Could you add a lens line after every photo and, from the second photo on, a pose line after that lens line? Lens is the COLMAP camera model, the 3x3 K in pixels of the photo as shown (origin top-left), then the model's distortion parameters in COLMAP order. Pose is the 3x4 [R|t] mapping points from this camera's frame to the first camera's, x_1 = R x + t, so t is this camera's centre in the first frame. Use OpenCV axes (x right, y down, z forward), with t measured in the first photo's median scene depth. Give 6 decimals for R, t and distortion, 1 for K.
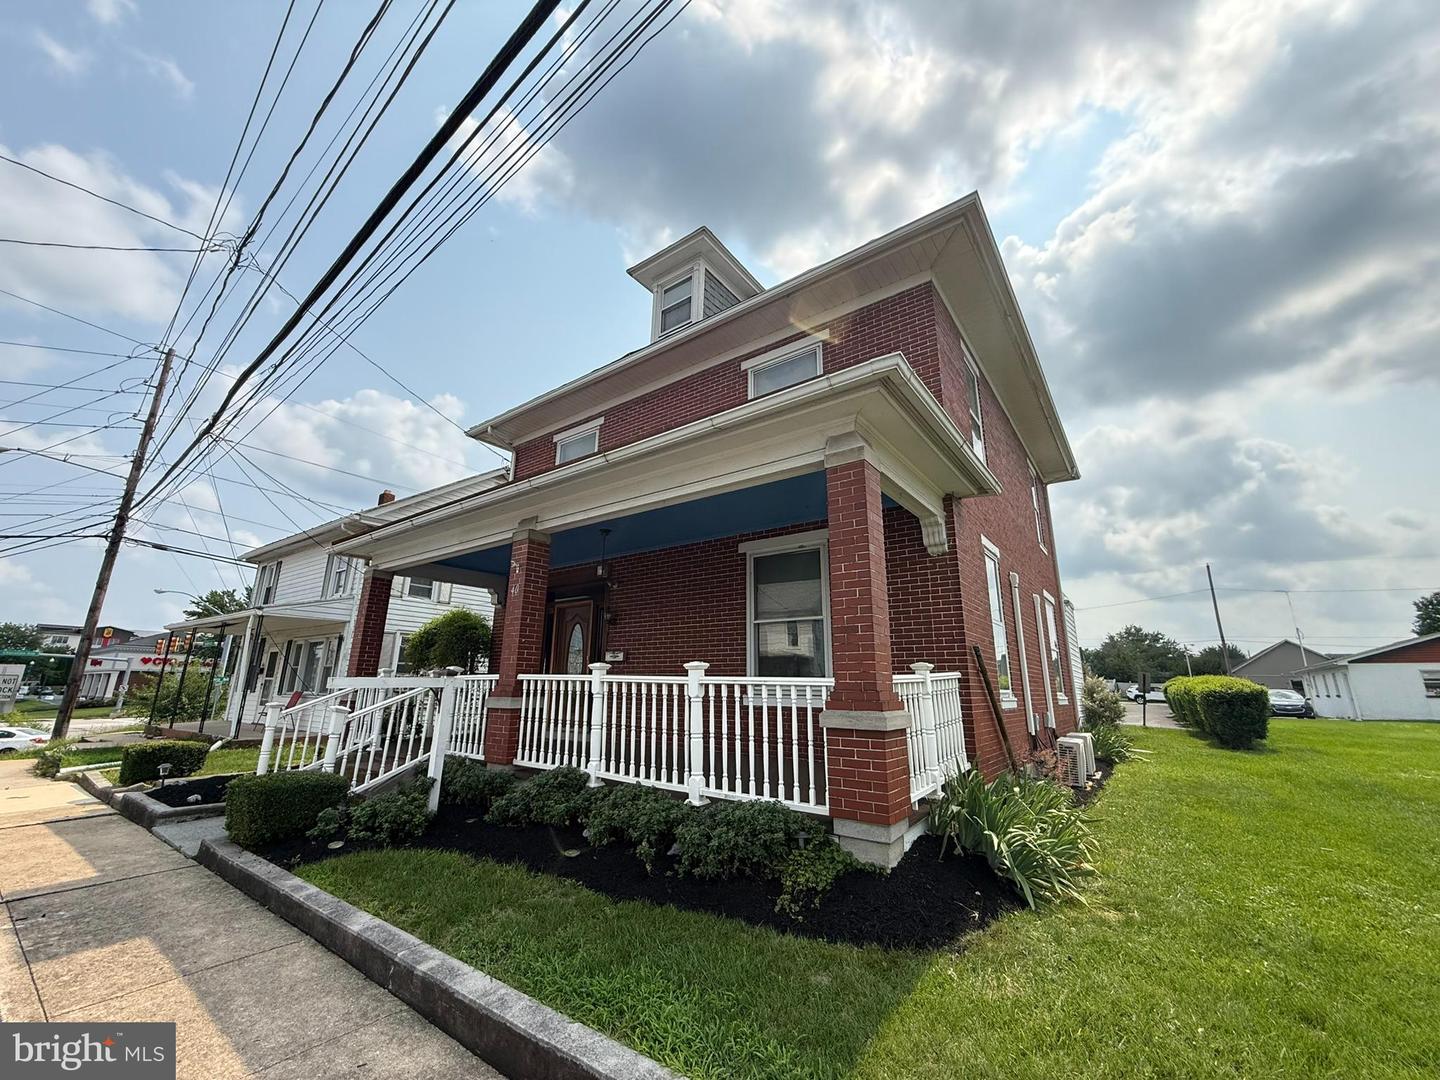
lens RADIAL K [[575.9, 0, 716.6], [0, 575.9, 538.6], [0, 0, 1]] dist [-0.000223, 0.000183]
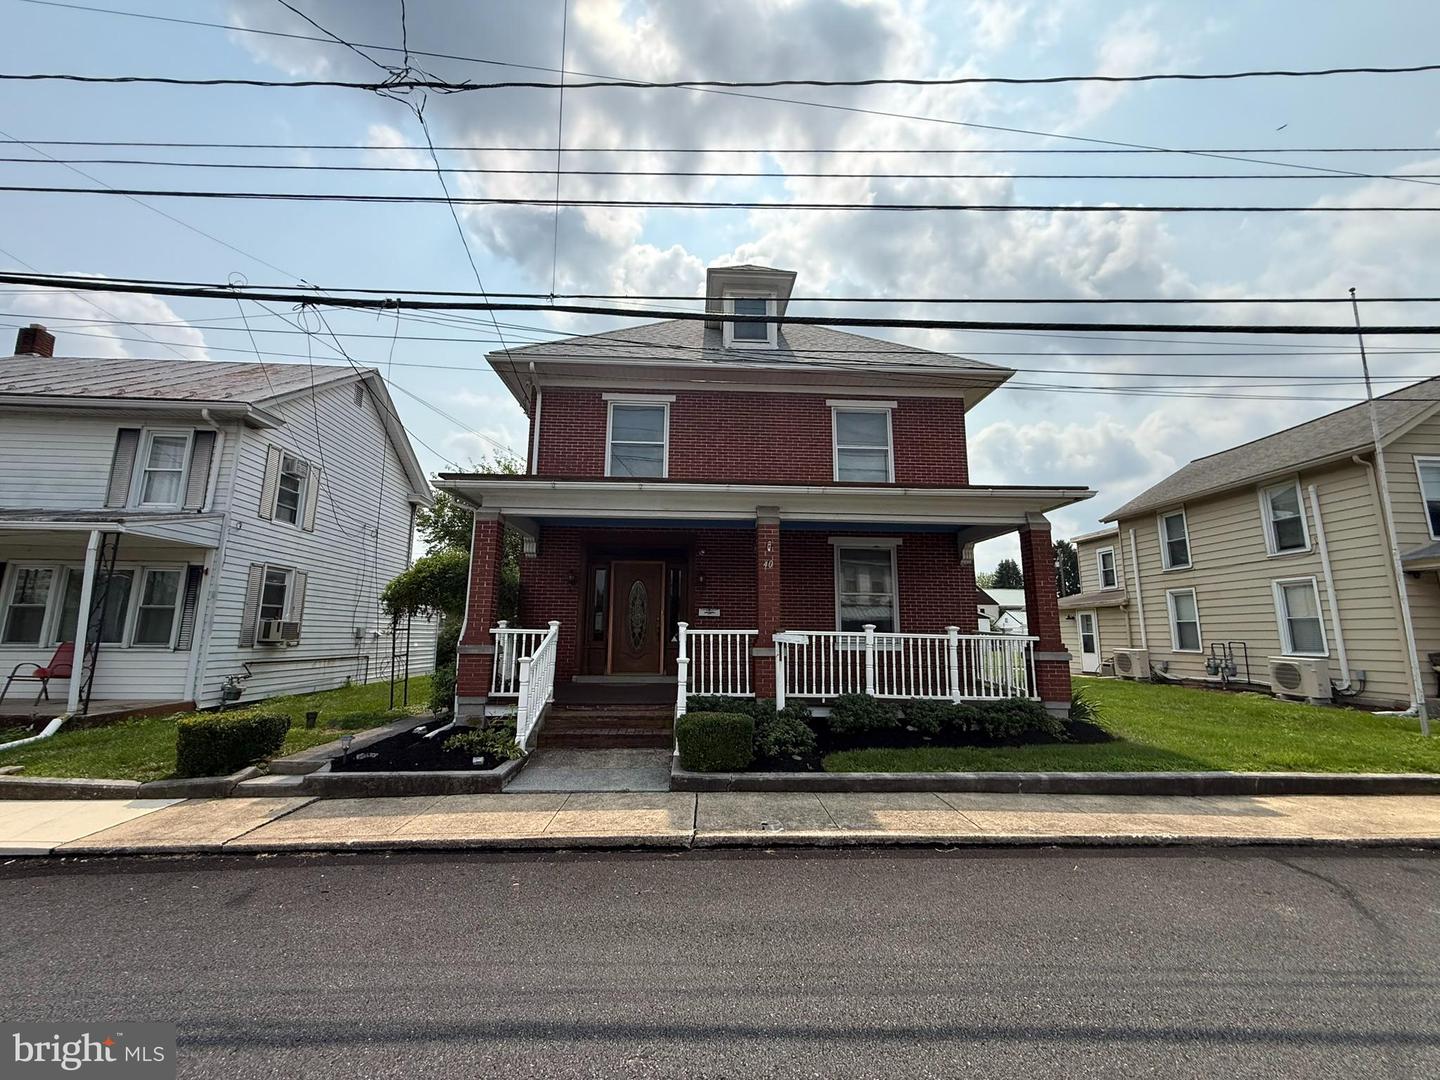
lens RADIAL K [[576.0, 0, 717.9], [0, 576.0, 537.4], [0, 0, 1]] dist [0.000626, 0.000380]
pose [[0.770871, 0.102813, 0.628639, -1.296732], [-0.162305, 0.986018, 0.037766, 0.001158], [-0.615967, -0.131144, 0.776780, 0.101337]]
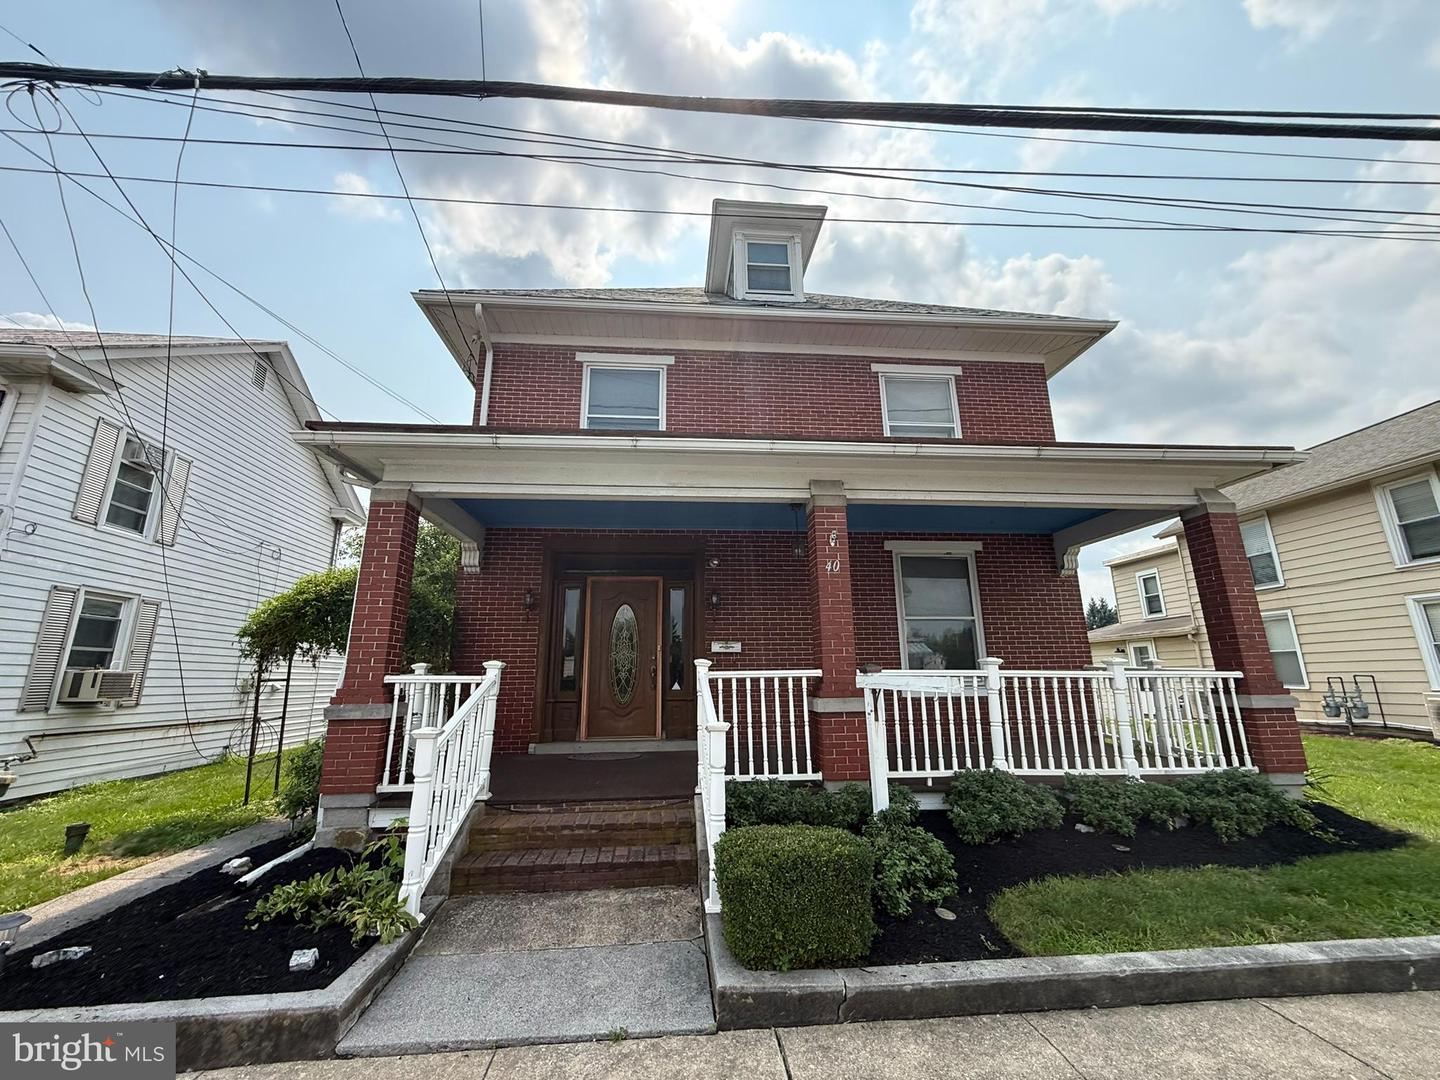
lens RADIAL K [[576.7, 0, 717.9], [0, 576.7, 535.7], [0, 0, 1]] dist [0.000229, 0.000223]
pose [[0.745551, 0.142554, 0.651024, -1.060405], [-0.150982, 0.987586, -0.043347, 0.111410], [-0.649121, -0.065976, 0.757818, 0.514164]]
